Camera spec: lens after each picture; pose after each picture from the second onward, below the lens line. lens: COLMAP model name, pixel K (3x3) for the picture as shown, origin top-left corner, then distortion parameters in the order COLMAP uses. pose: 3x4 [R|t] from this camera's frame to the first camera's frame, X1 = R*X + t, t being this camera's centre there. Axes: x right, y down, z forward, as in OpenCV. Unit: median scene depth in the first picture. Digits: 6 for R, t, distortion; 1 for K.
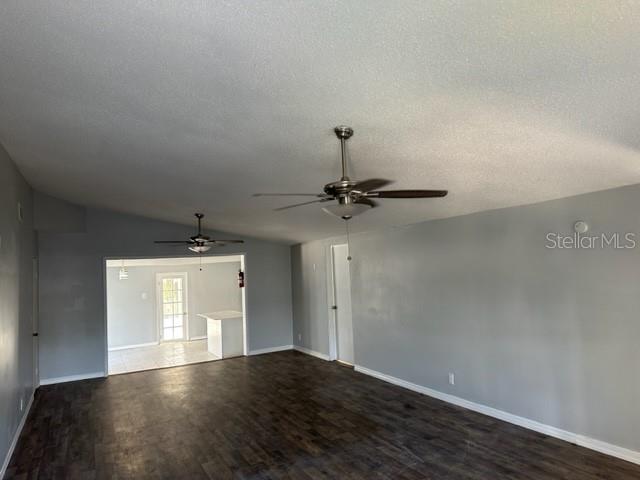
lens RADIAL K [[448.7, 0, 320.0], [0, 448.7, 240.0], [0, 0, 1]] dist [0.076495, -0.090799]
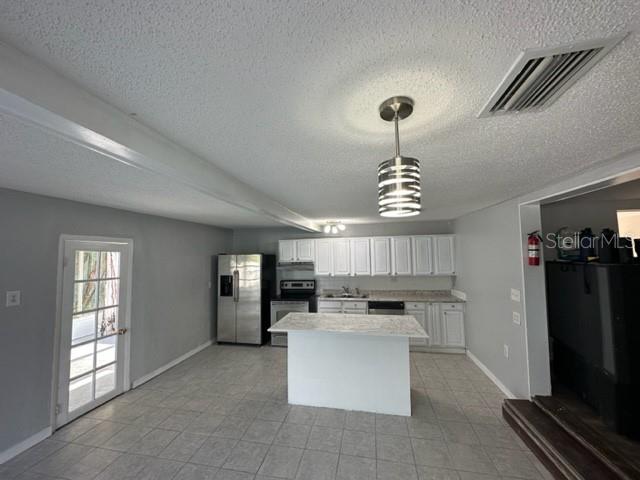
lens RADIAL K [[254.4, 0, 320.0], [0, 254.4, 240.0], [0, 0, 1]] dist [-0.001997, -0.000202]
pose [[0.618331, 0.096470, 0.779974, -0.620614], [-0.068358, 0.995278, -0.068909, 0.125129], [-0.782939, -0.010709, 0.622006, 1.122946]]
